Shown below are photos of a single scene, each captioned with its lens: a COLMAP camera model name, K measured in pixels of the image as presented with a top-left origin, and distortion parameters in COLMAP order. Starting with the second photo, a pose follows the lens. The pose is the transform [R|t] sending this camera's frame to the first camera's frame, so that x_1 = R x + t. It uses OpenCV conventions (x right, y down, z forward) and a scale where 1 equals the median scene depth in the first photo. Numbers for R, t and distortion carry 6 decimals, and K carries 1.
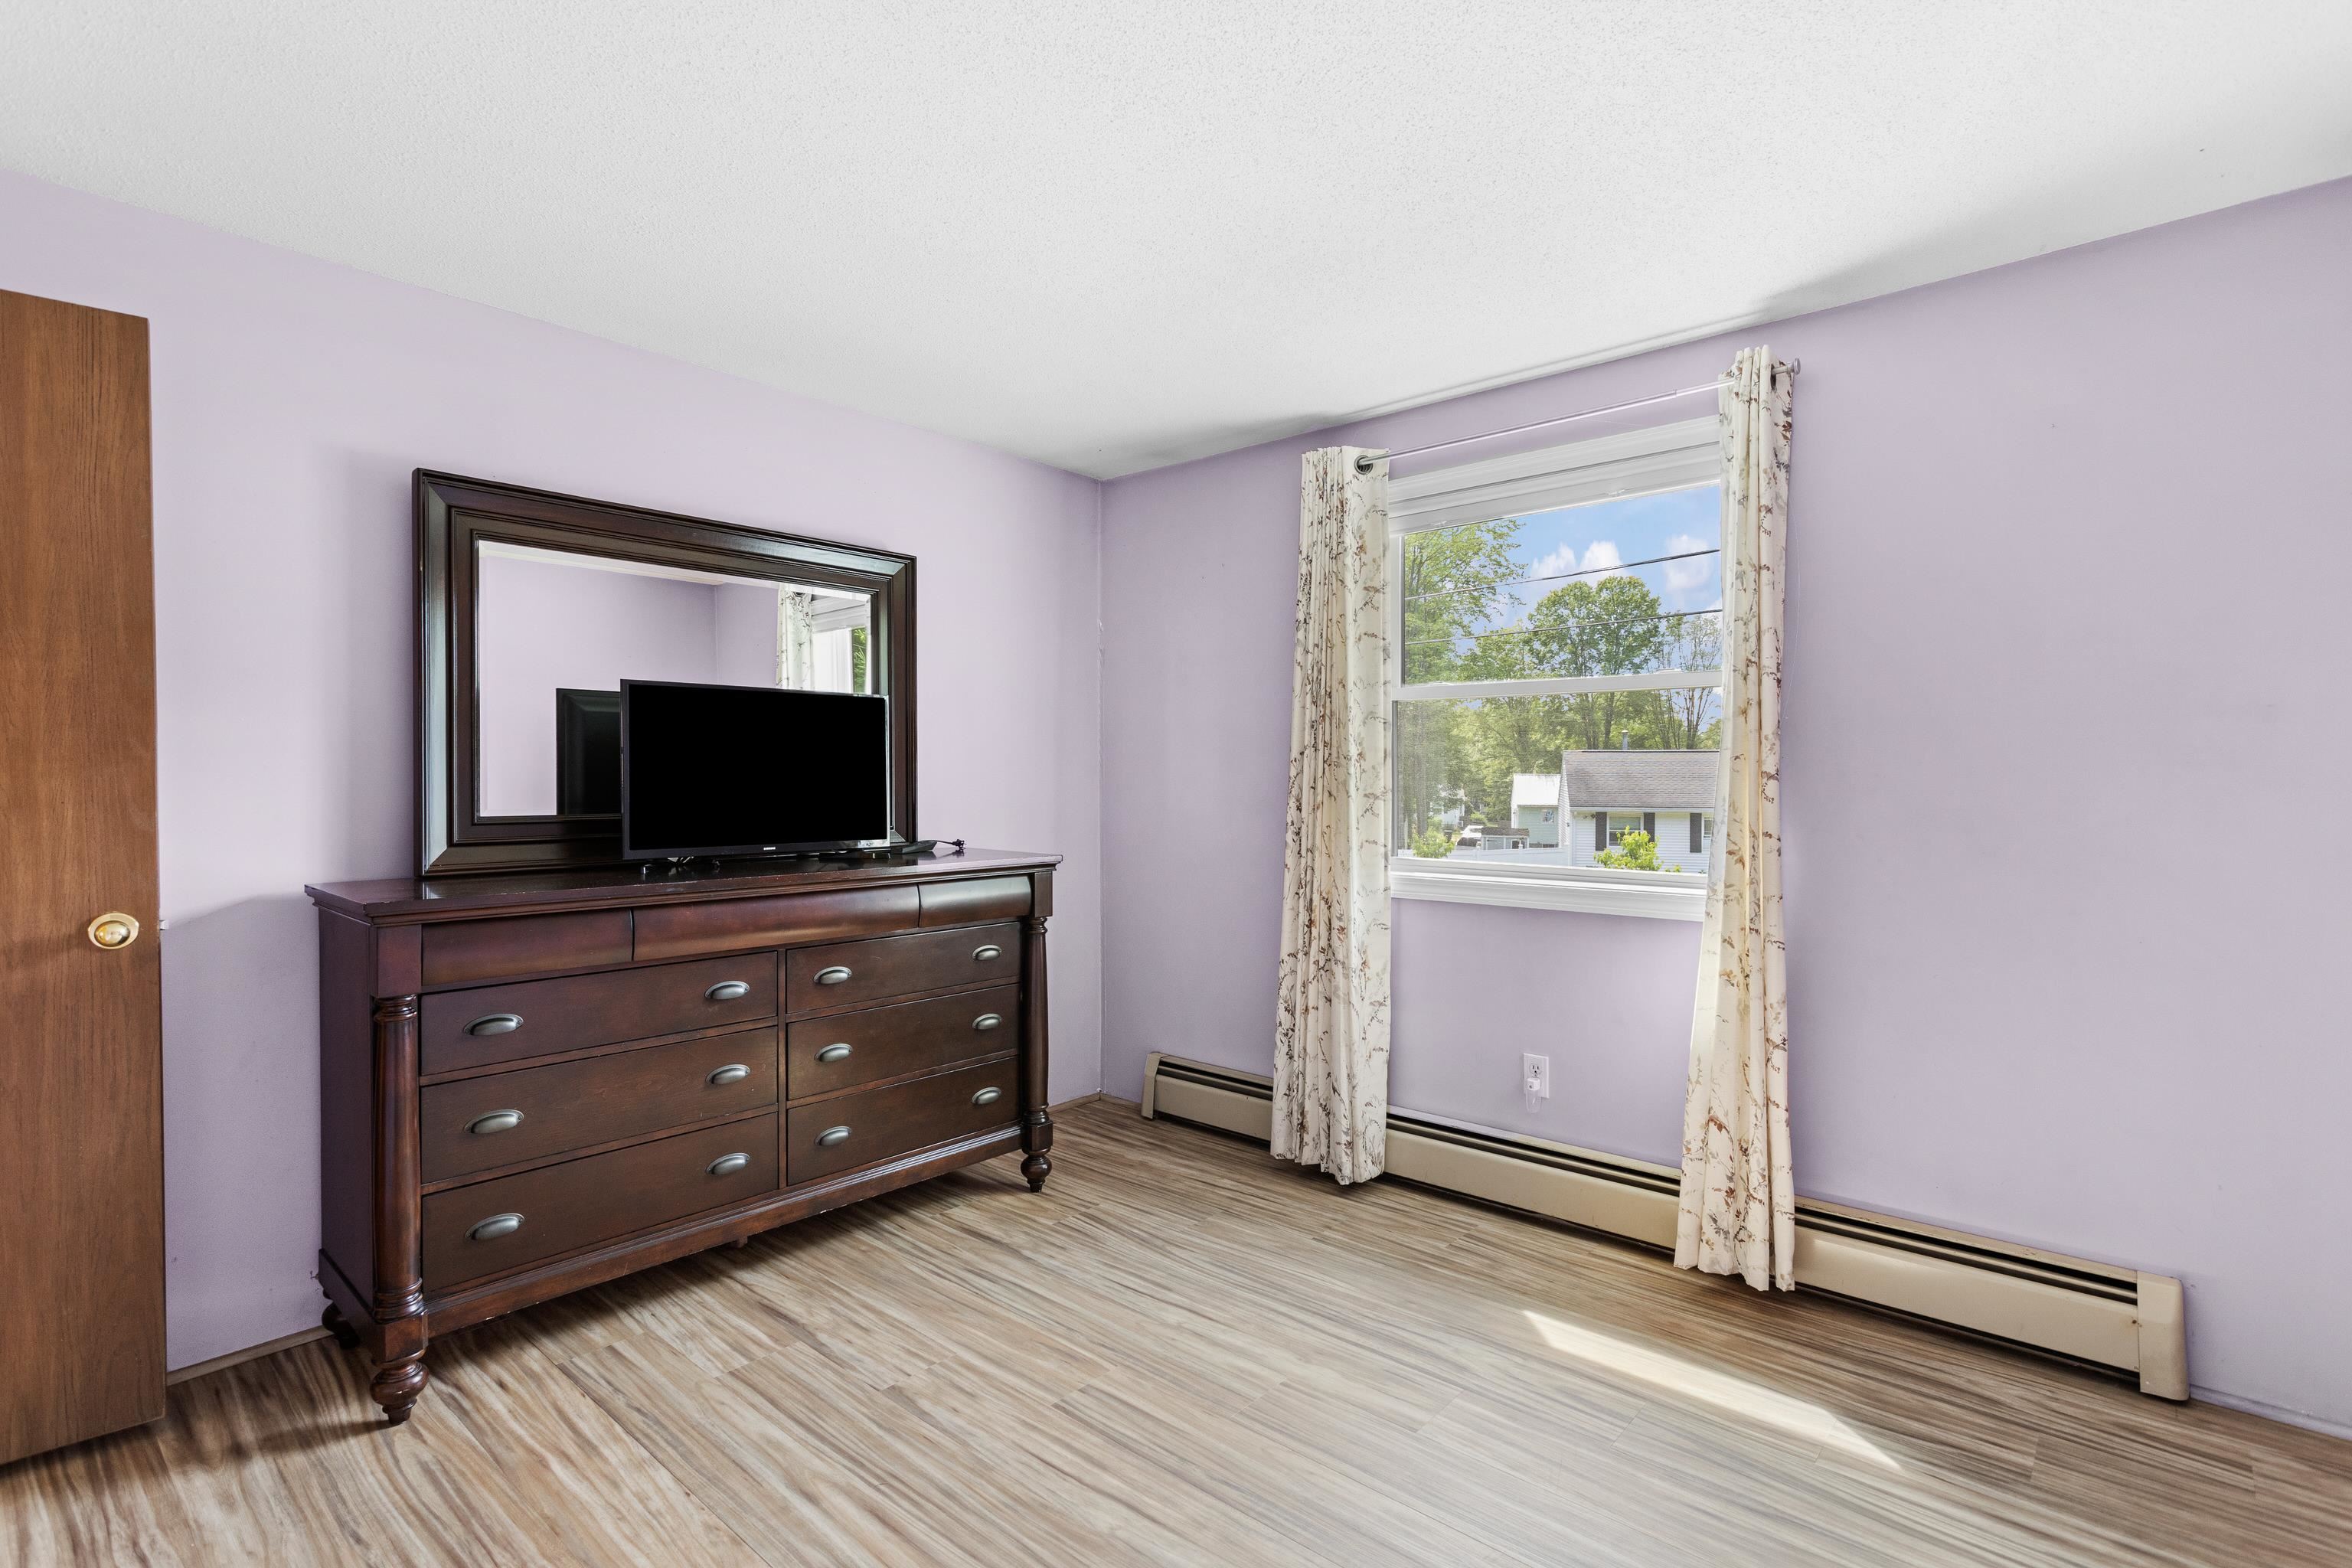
lens RADIAL K [[1112.5, 0, 1176.0], [0, 1112.5, 784.0], [0, 0, 1]] dist [0.020043, -0.000456]
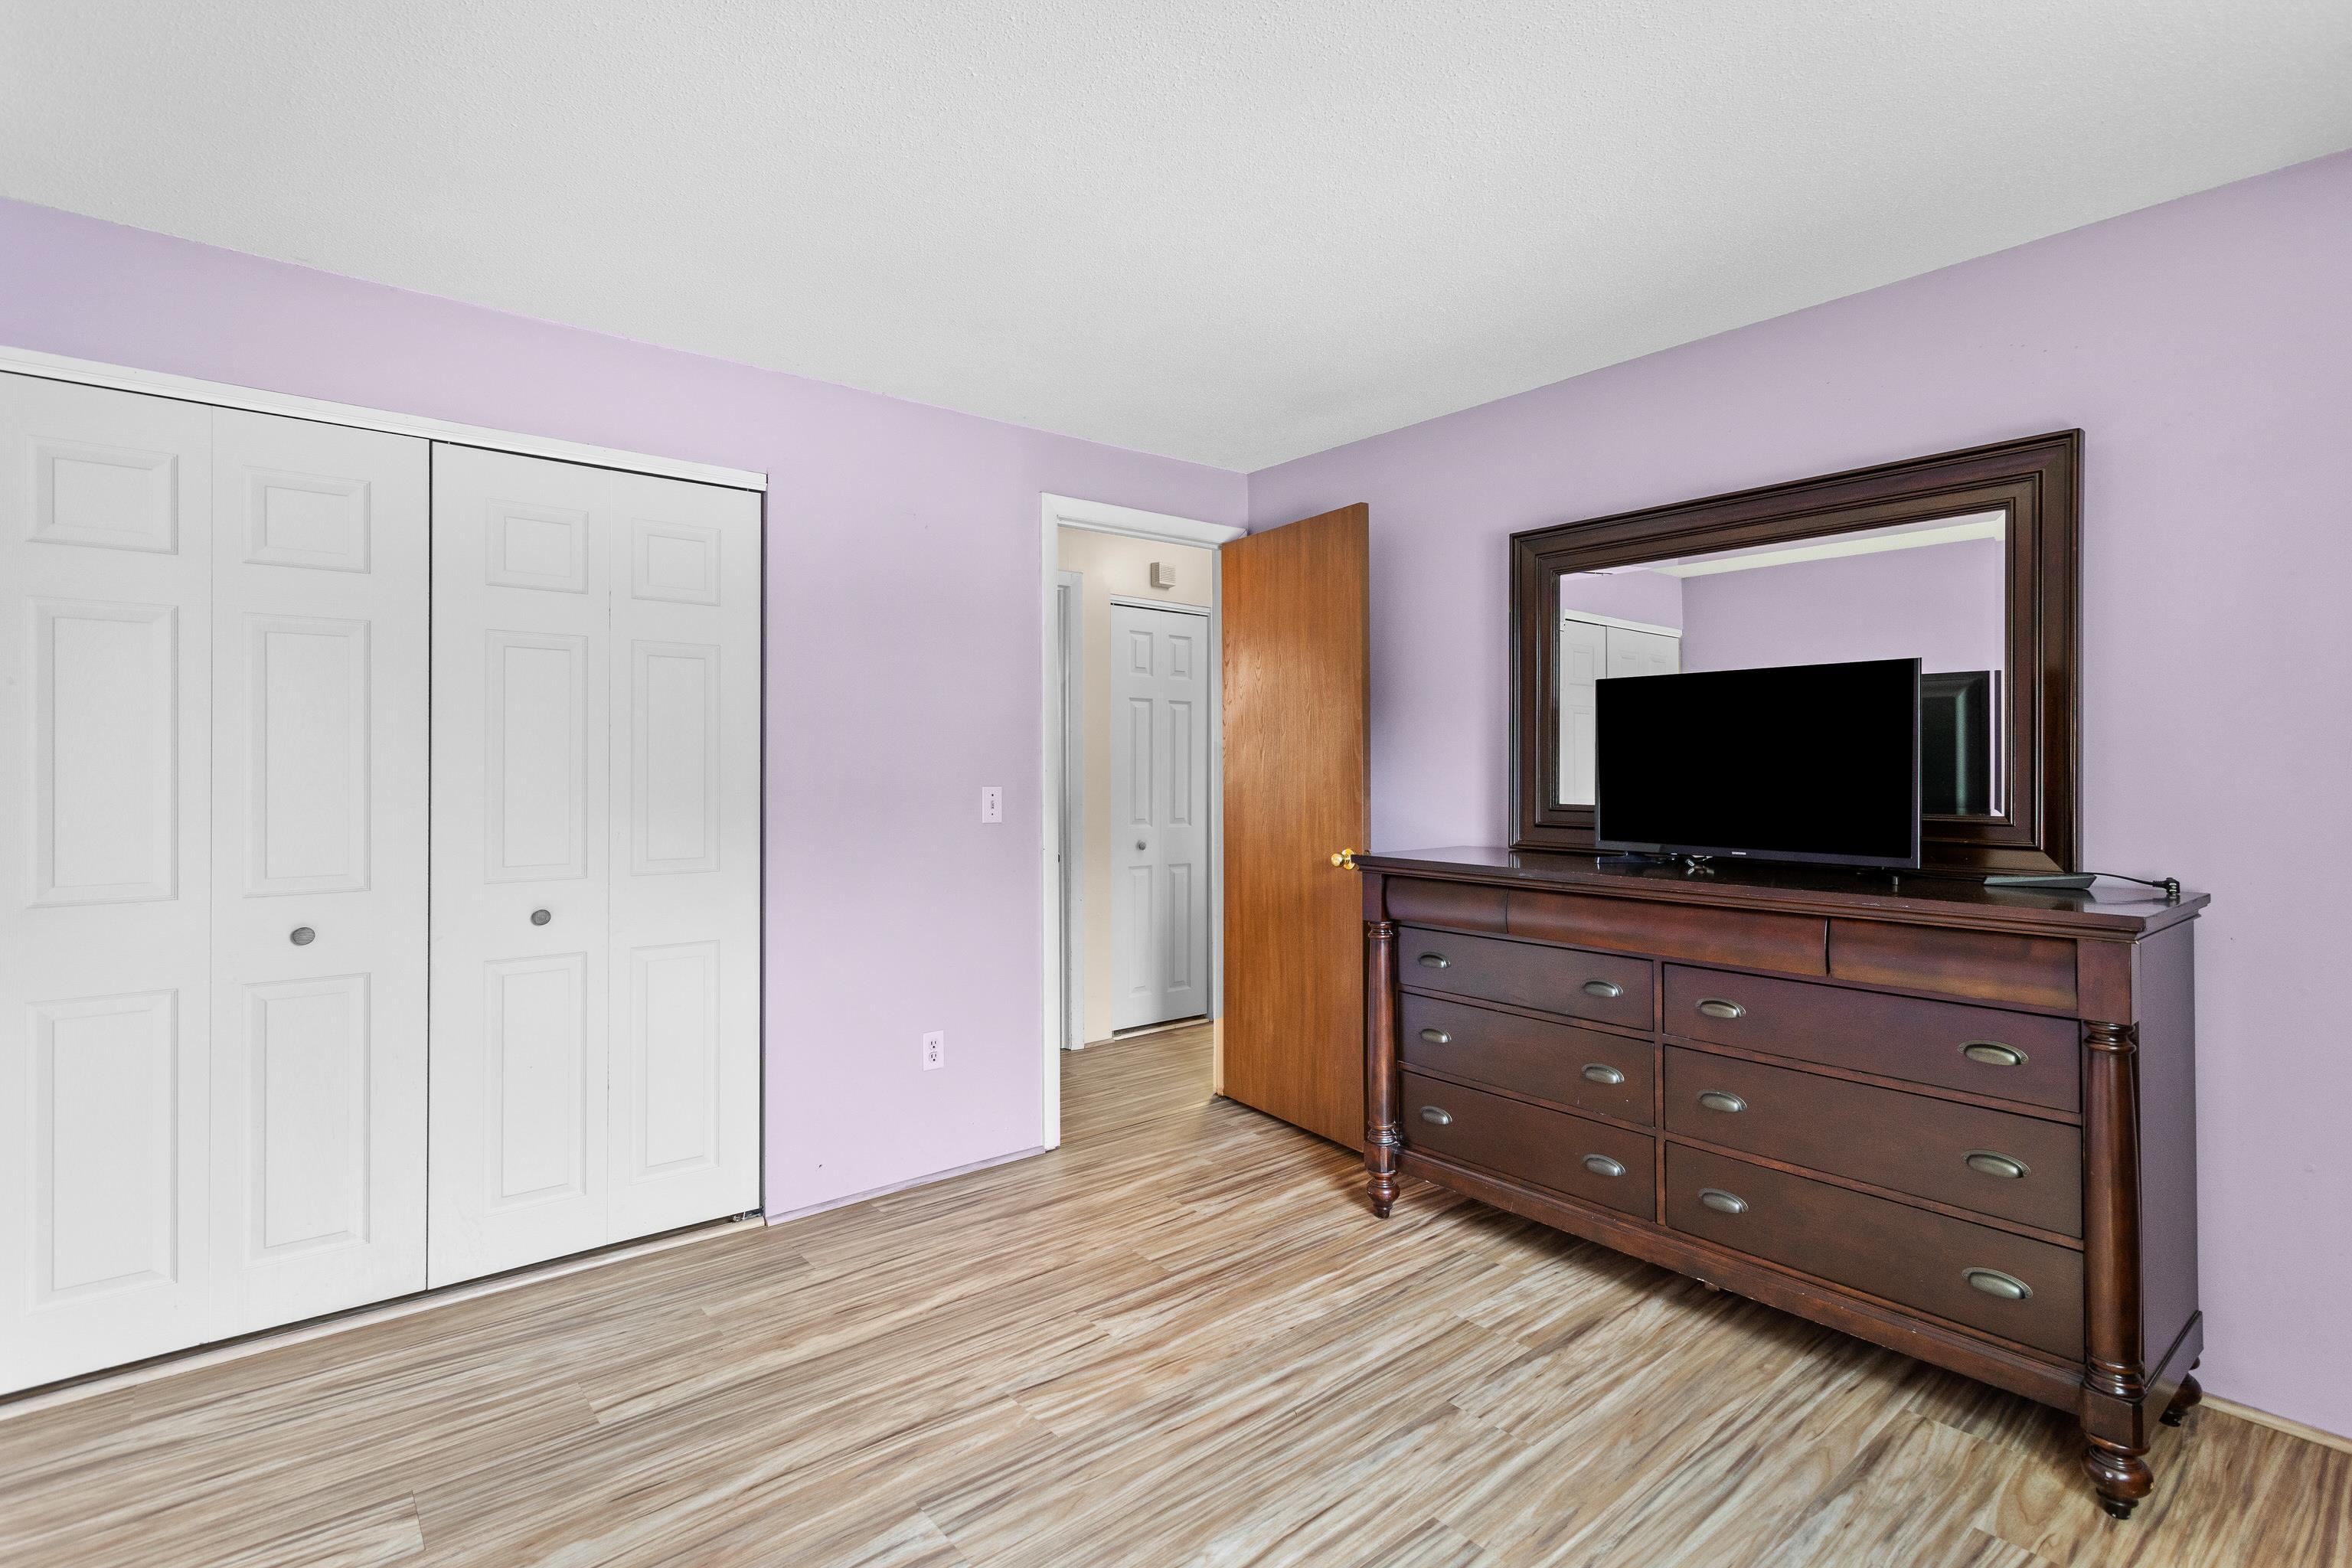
lens RADIAL K [[1109.1, 0, 1176.0], [0, 1109.1, 784.0], [0, 0, 1]] dist [0.000117, -0.000009]
pose [[-0.152474, 0.012721, -0.988226, 0.652971], [-0.000178, 0.999917, 0.012899, -0.009042], [0.988308, 0.002143, -0.152459, 0.824674]]
